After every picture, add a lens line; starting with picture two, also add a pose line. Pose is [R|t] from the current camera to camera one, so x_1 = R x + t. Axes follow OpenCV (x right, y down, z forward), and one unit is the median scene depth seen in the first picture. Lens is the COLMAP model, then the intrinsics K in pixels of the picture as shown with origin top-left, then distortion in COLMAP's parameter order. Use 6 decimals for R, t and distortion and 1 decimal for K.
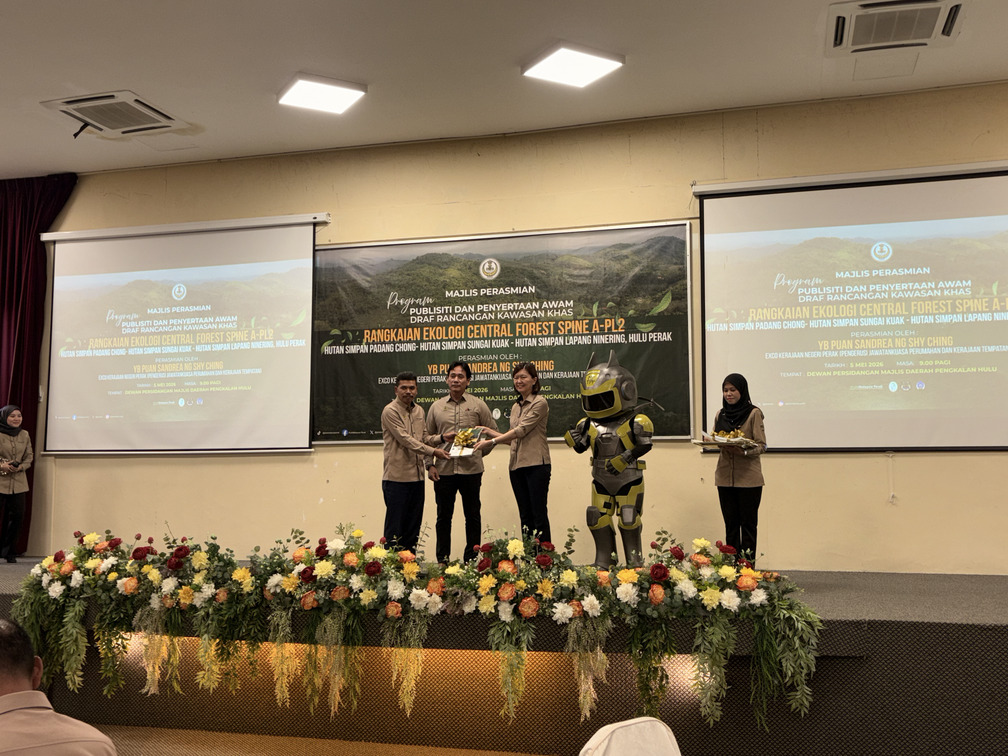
lens RADIAL K [[1028.2, 0, 506.8], [0, 1028.2, 388.4], [0, 0, 1]] dist [0.054857, 0.000000]
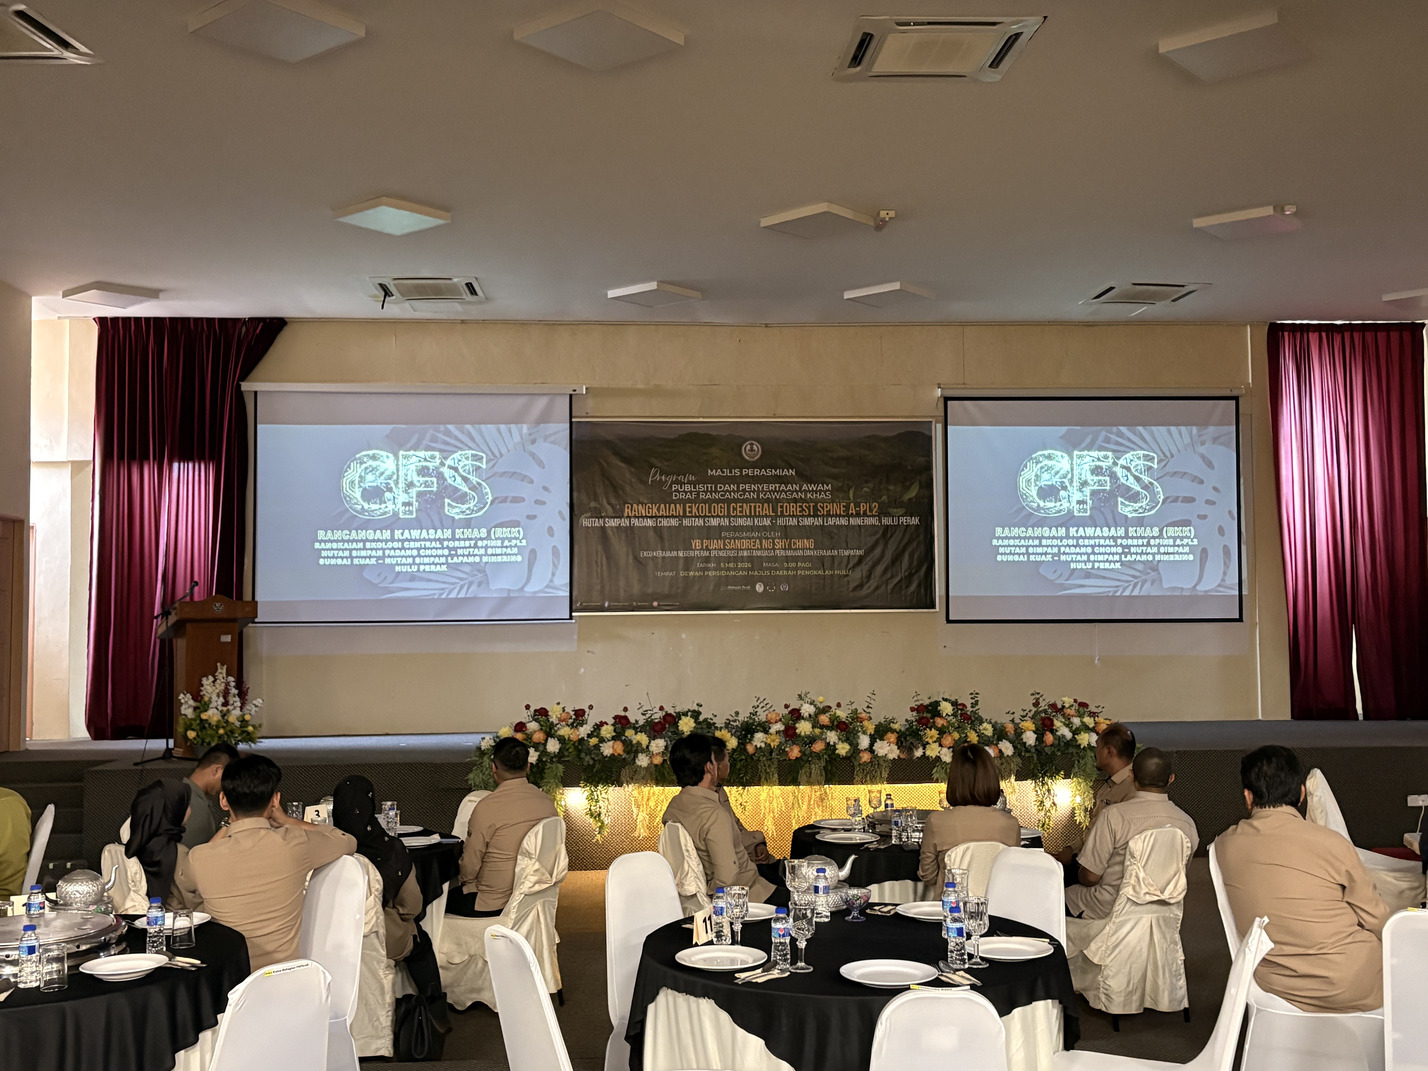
lens RADIAL K [[1482.0, 0, 712.1], [0, 1482.0, 527.6], [0, 0, 1]] dist [0.046229, 0.000000]
pose [[0.937331, 0.014675, 0.348131, -0.593404], [-0.023358, 0.999512, 0.020758, -0.068462], [-0.347656, -0.027589, 0.937216, -0.427007]]
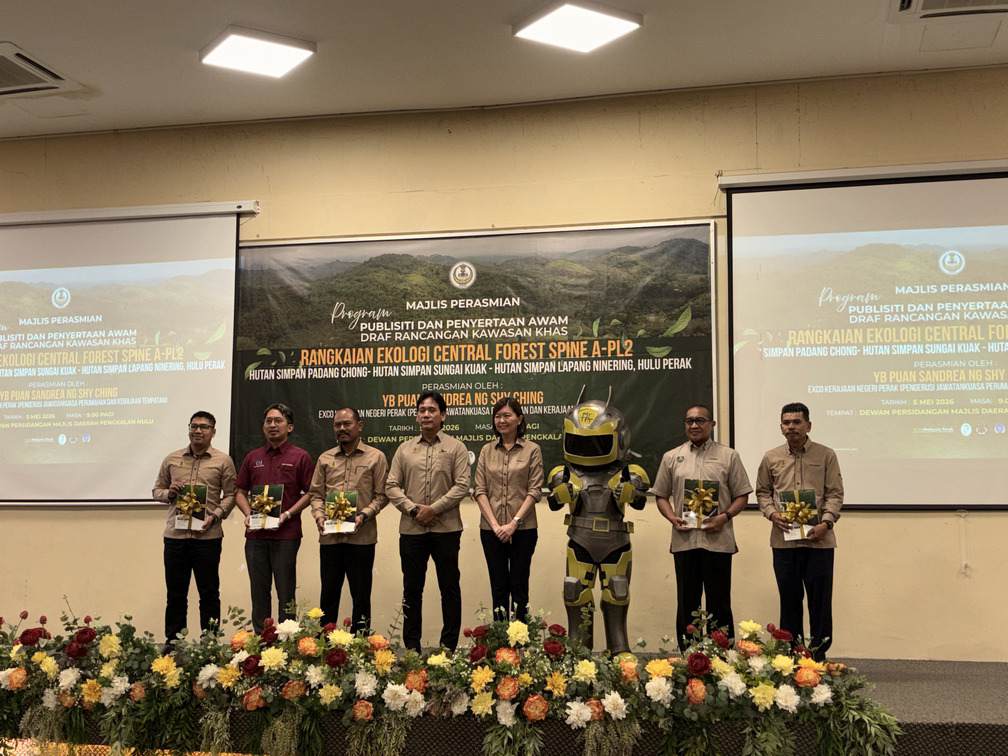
lens RADIAL K [[1304.1, 0, 501.6], [0, 1304.1, 395.8], [0, 0, 1]] dist [0.055843, 0.000000]
pose [[0.998791, 0.010737, 0.047961, -0.034273], [-0.009938, 0.999808, -0.016879, -0.006357], [-0.048133, 0.016382, 0.998707, -0.005349]]
